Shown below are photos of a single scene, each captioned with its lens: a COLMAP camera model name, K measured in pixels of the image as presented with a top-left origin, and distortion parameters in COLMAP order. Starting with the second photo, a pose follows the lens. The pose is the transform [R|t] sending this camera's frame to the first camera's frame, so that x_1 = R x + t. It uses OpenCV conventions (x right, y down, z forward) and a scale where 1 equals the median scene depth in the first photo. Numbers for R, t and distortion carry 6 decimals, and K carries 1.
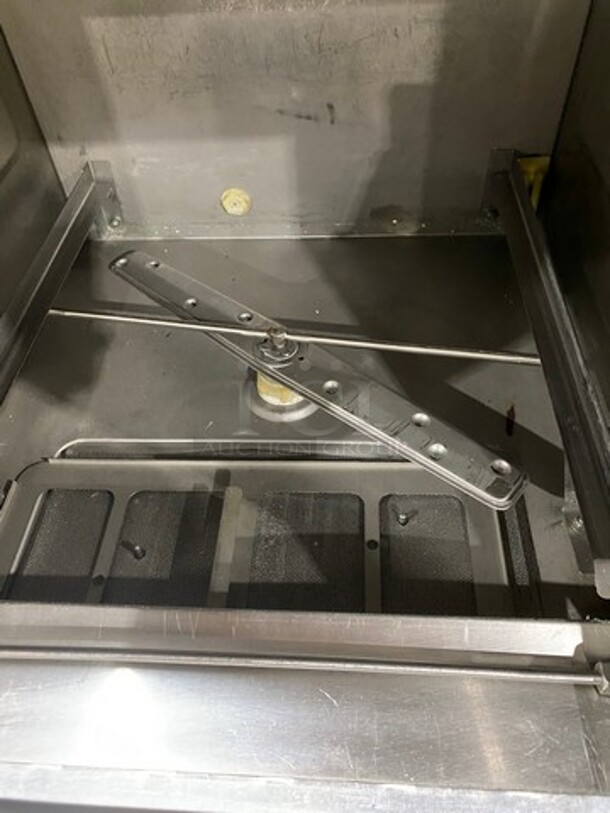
lens RADIAL K [[626.5, 0, 307.4], [0, 626.5, 394.9], [0, 0, 1]] dist [0.005967, 0.002945]
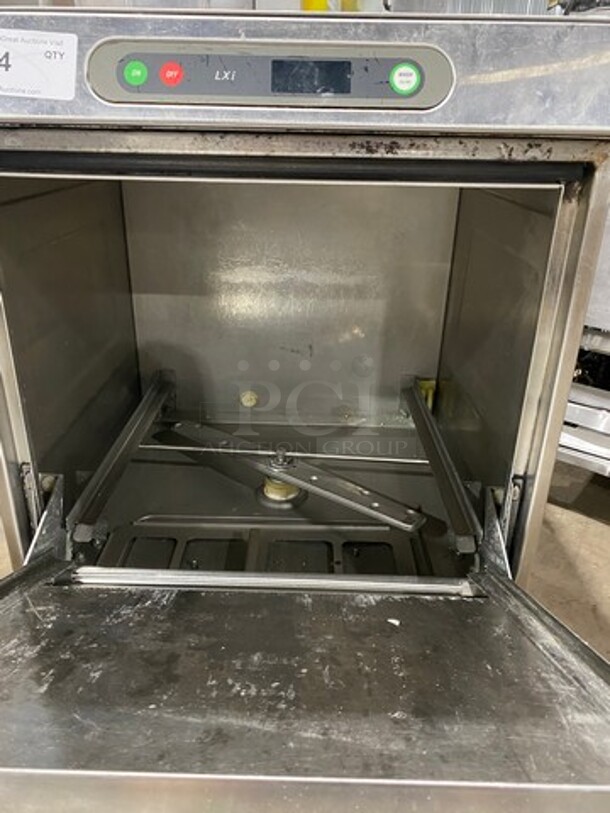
lens RADIAL K [[609.1, 0, 298.8], [0, 609.1, 394.0], [0, 0, 1]] dist [0.004884, 0.005954]
pose [[0.997061, 0.053141, 0.055178, -0.083819], [-0.024164, 0.901672, -0.431745, 0.402163], [-0.072696, 0.429143, 0.900306, -0.485595]]
